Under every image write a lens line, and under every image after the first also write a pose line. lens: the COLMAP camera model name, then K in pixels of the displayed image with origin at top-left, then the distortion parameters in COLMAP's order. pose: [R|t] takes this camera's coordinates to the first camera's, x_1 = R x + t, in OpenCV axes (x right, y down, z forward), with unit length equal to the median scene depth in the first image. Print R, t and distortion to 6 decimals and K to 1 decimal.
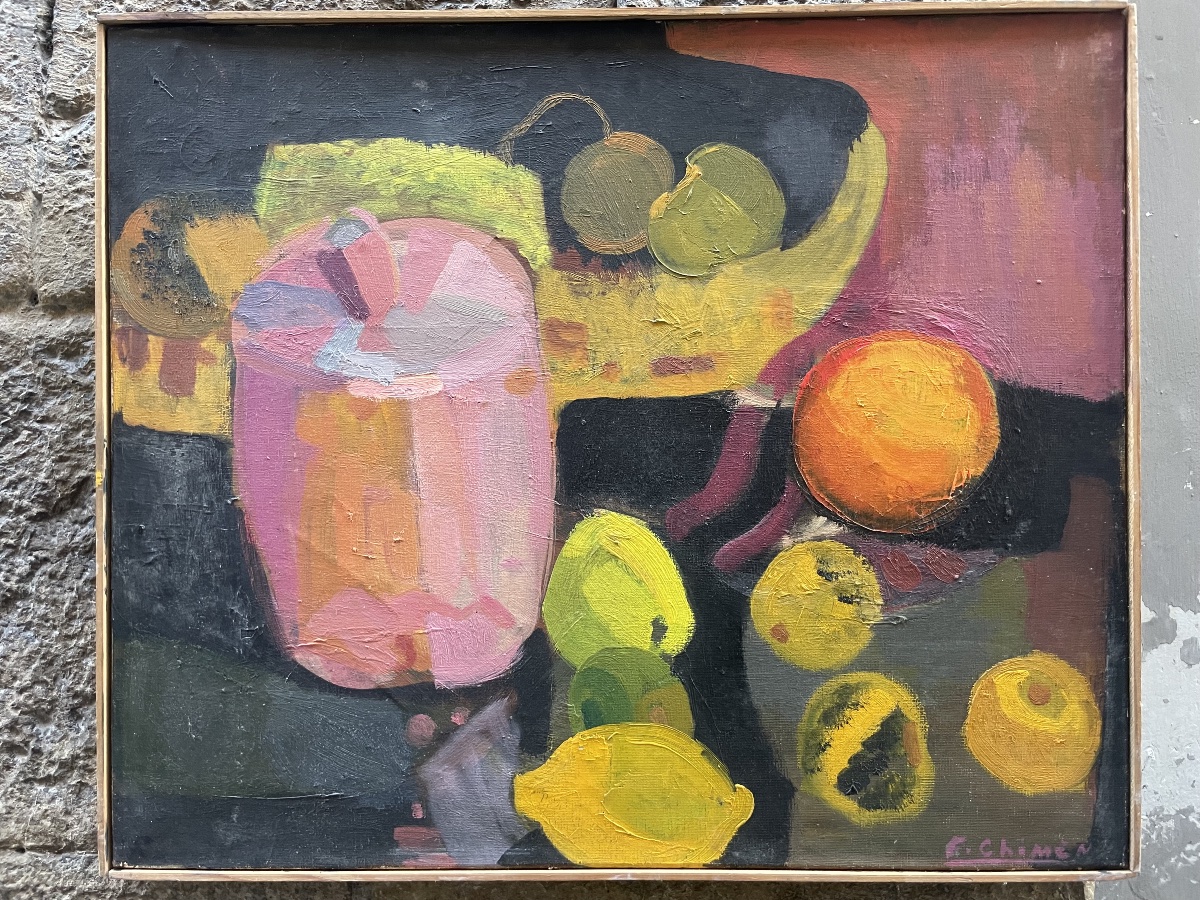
lens RADIAL K [[910.1, 0, 617.1], [0, 910.1, 447.2], [0, 0, 1]] dist [0.043087, -0.081122]
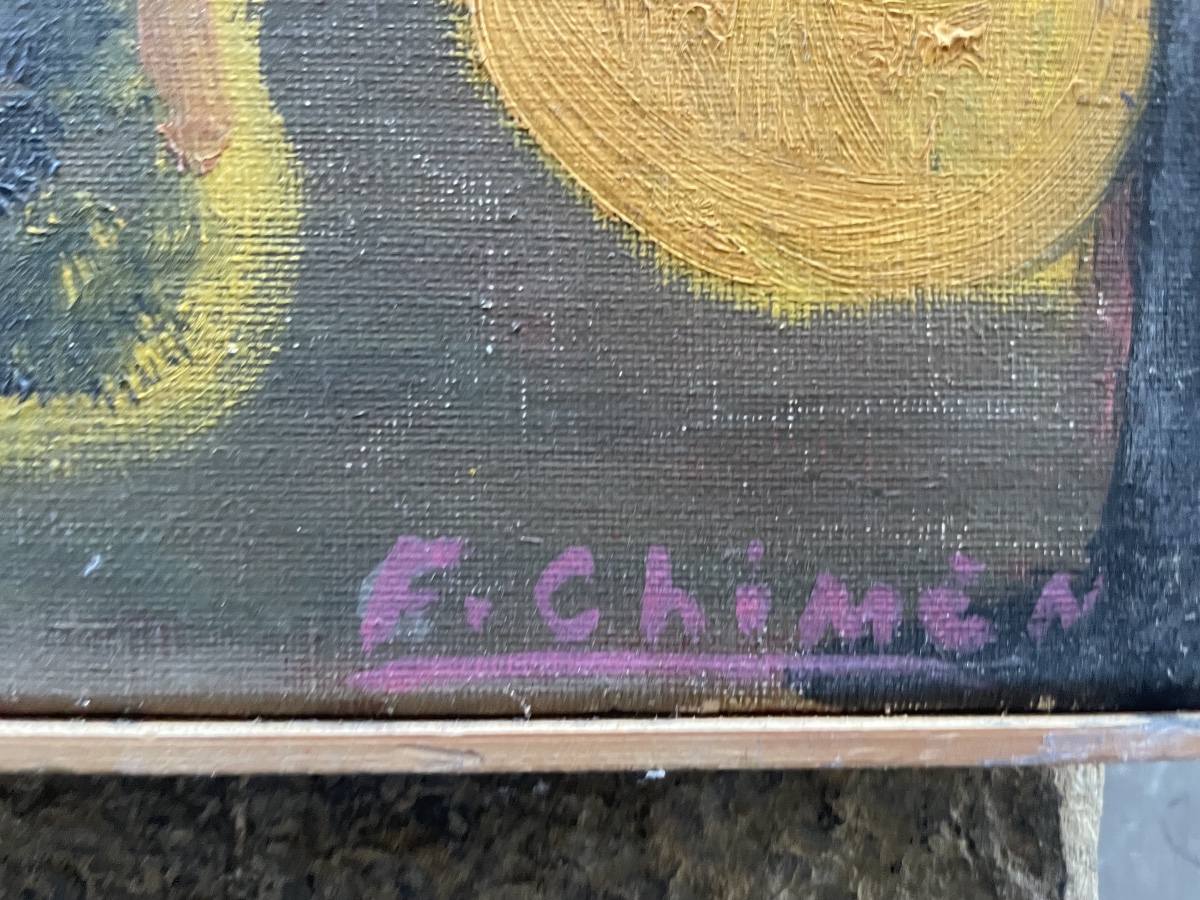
lens RADIAL K [[910.1, 0, 594.4], [0, 910.1, 452.9], [0, 0, 1]] dist [0.043087, -0.081122]
pose [[0.998066, 0.006632, 0.061811, 0.397136], [-0.008300, 0.999607, 0.026760, 0.403392], [-0.061609, -0.027221, 0.997729, 0.809316]]
